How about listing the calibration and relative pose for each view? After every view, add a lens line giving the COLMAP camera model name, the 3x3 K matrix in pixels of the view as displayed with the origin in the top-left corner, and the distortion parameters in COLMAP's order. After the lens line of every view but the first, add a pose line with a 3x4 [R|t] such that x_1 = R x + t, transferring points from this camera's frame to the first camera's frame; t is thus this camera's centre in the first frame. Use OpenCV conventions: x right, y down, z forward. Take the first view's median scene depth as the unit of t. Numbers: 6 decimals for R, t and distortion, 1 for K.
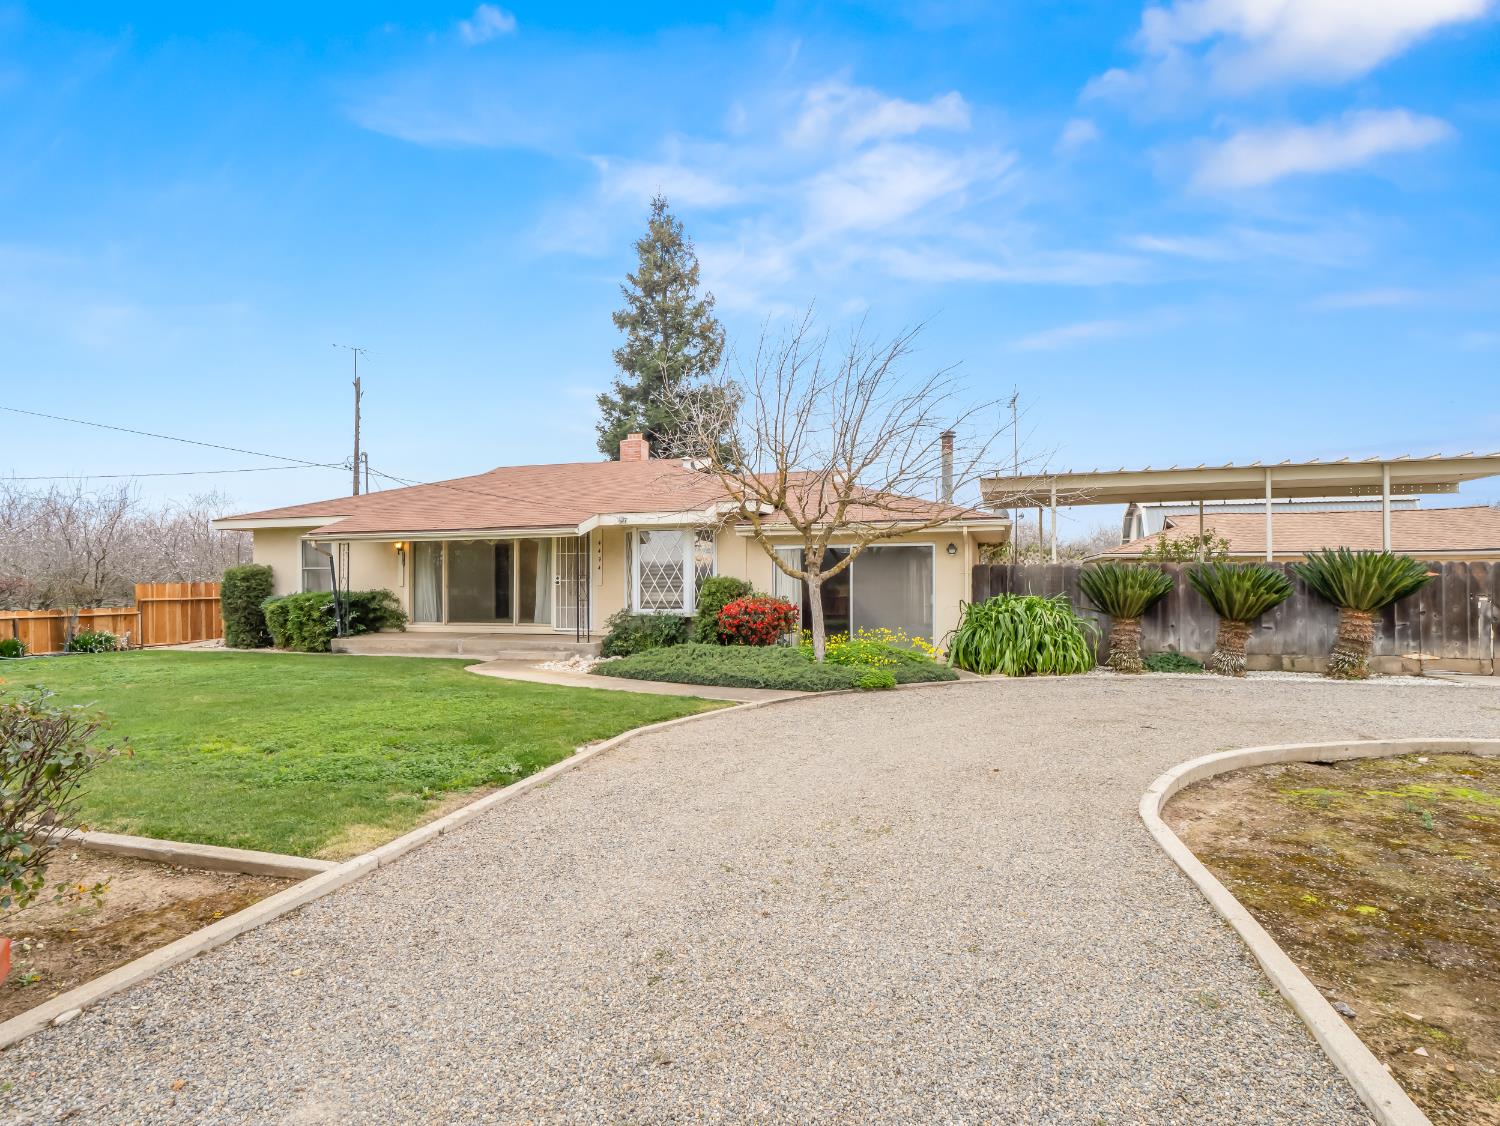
lens RADIAL K [[767.5, 0, 750.0], [0, 767.5, 563.0], [0, 0, 1]] dist [-0.001783, -0.000269]
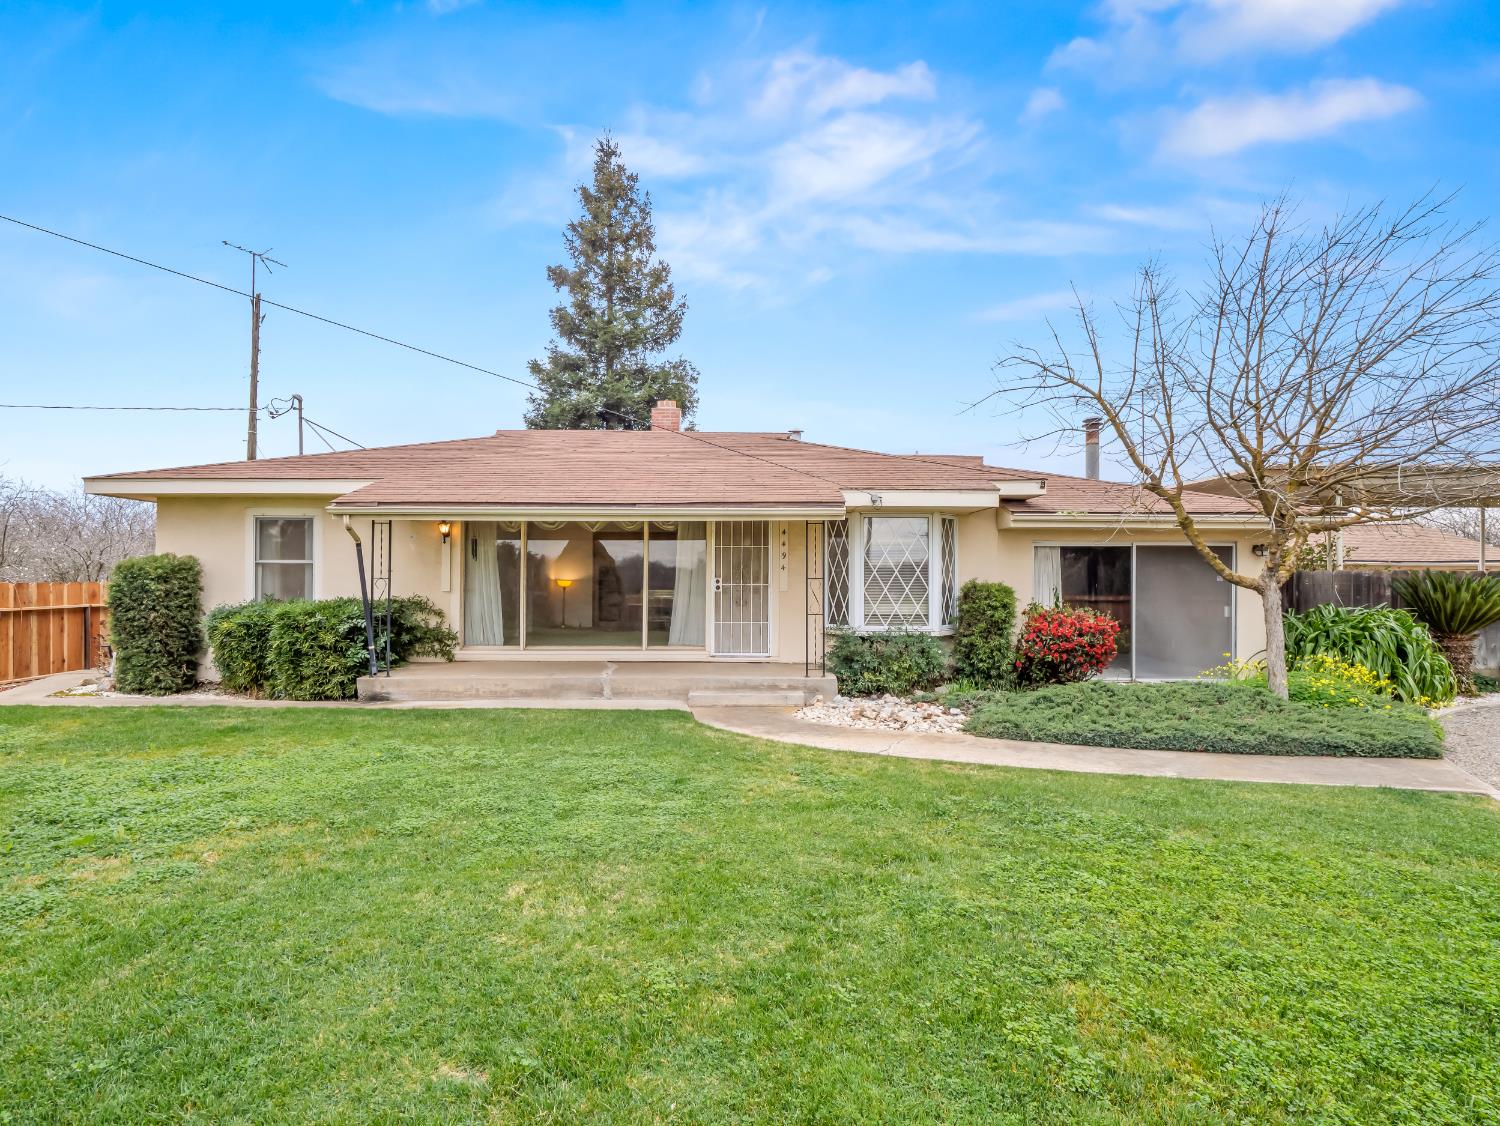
lens RADIAL K [[732.1, 0, 750.0], [0, 732.1, 563.0], [0, 0, 1]] dist [-0.000289, -0.013503]
pose [[0.957528, 0.015667, 0.287915, -0.387183], [-0.014125, 0.999873, -0.007431, 0.007228], [-0.287994, 0.003048, 0.957627, 0.330656]]
